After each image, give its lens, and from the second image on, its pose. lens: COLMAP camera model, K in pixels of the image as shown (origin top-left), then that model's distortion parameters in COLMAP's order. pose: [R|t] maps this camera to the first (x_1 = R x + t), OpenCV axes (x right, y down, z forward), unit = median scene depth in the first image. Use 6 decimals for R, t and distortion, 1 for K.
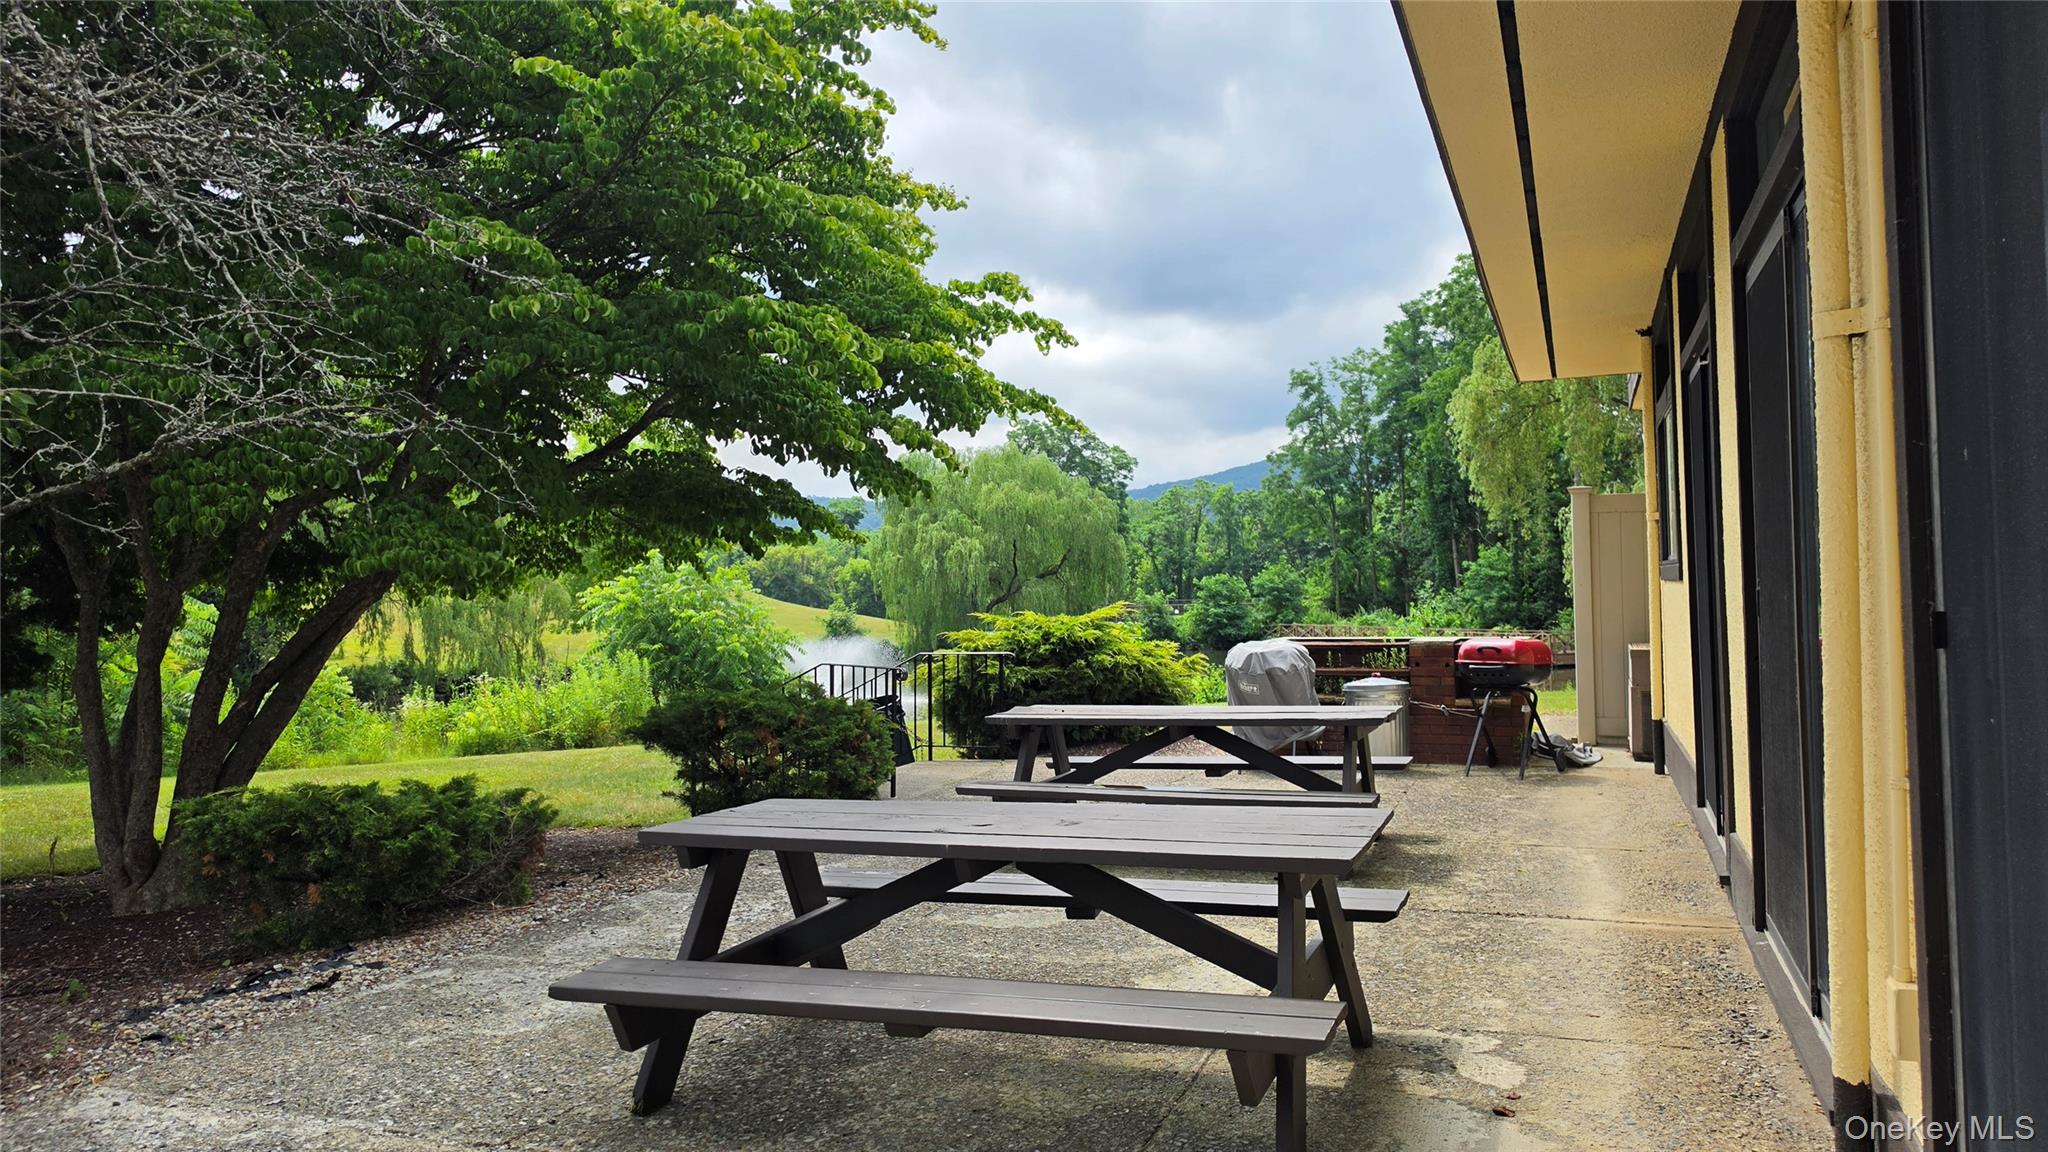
lens RADIAL K [[1418.9, 0, 1034.1], [0, 1418.9, 578.3], [0, 0, 1]] dist [0.054575, -0.000296]
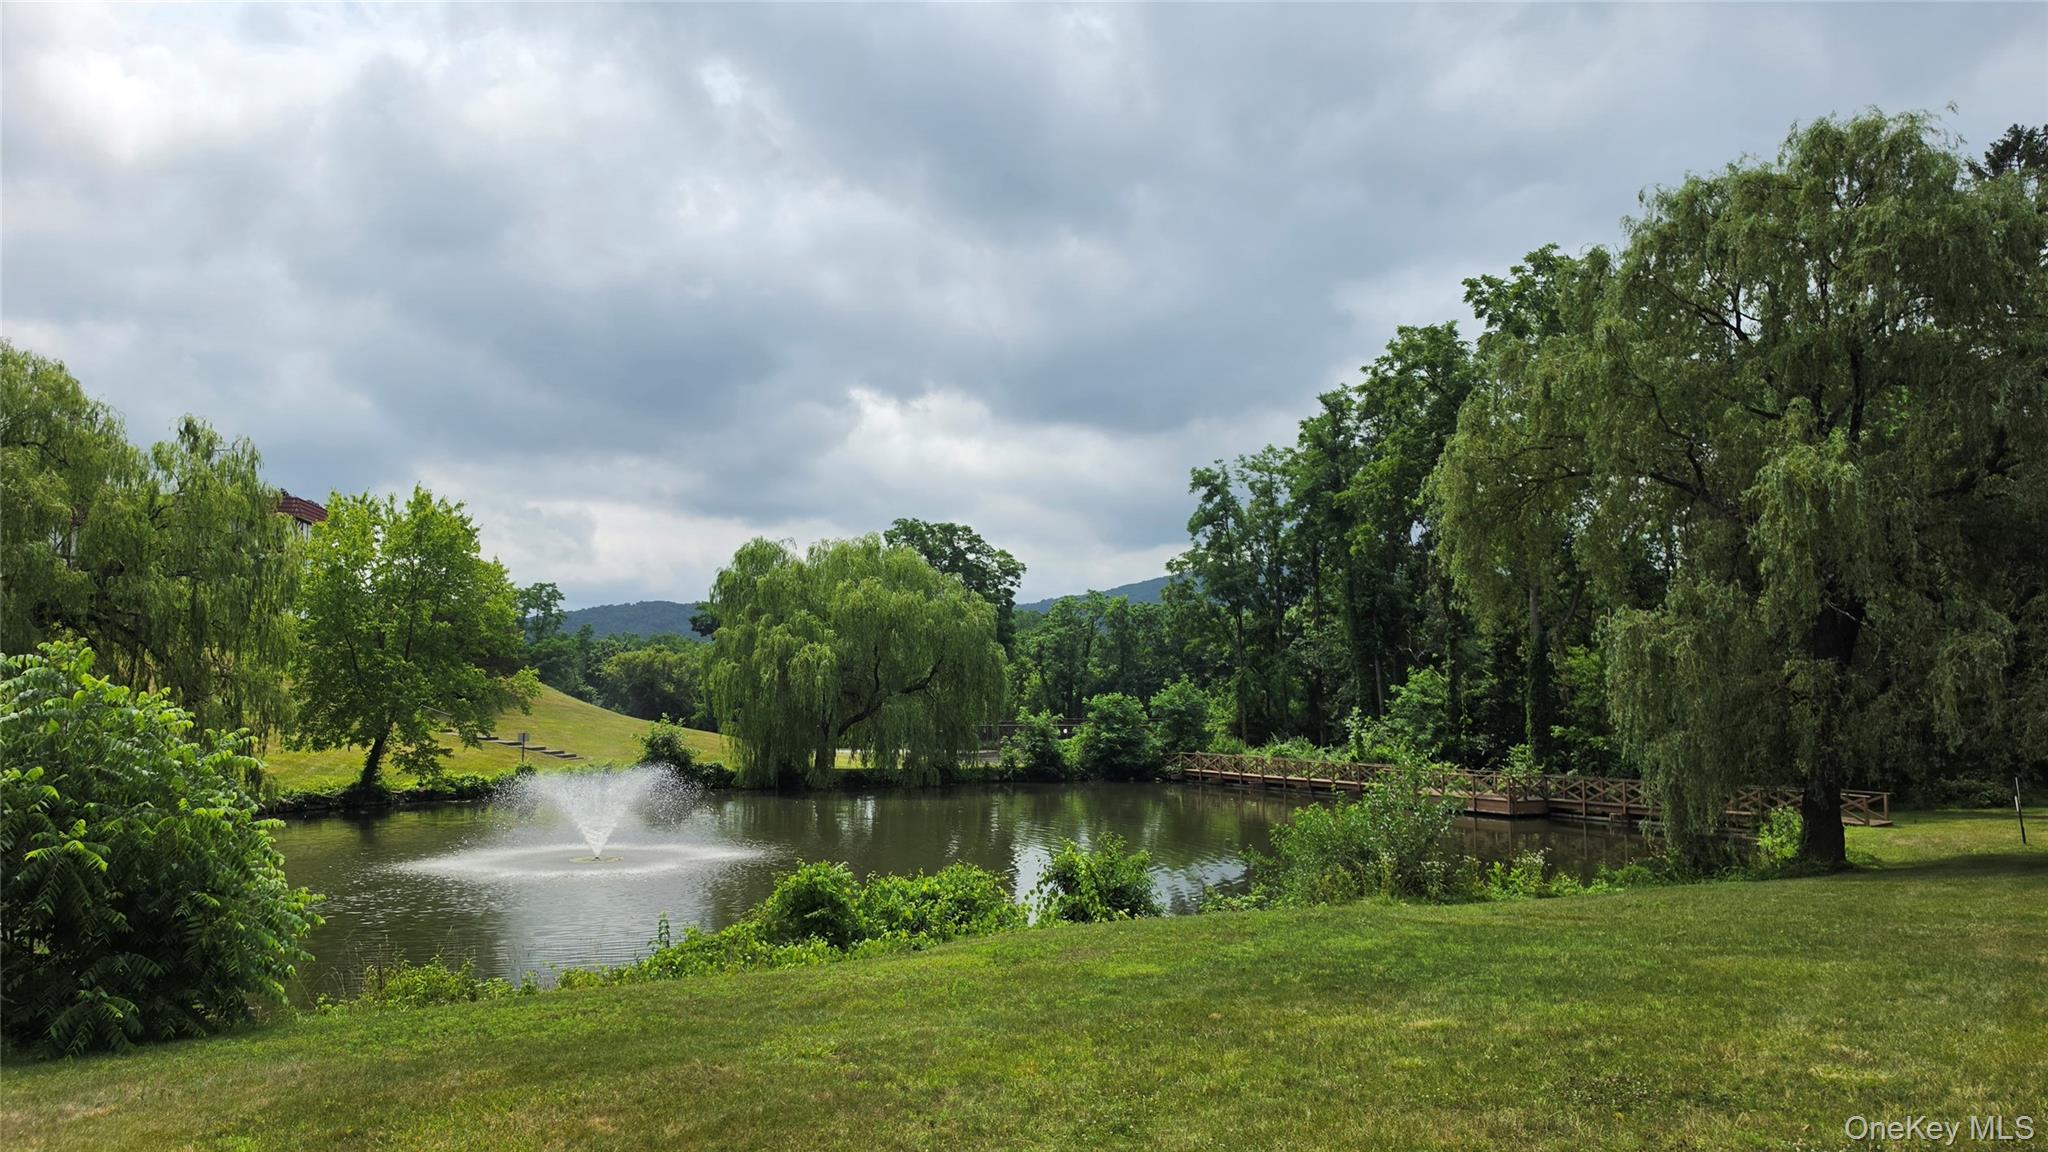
lens RADIAL K [[1418.9, 0, 1018.4], [0, 1418.9, 573.8], [0, 0, 1]] dist [0.054575, -0.000296]
pose [[0.997626, 0.028156, 0.062844, 0.014302], [-0.022871, 0.996263, -0.083293, -0.001826], [-0.064955, 0.081658, 0.994542, 0.119353]]
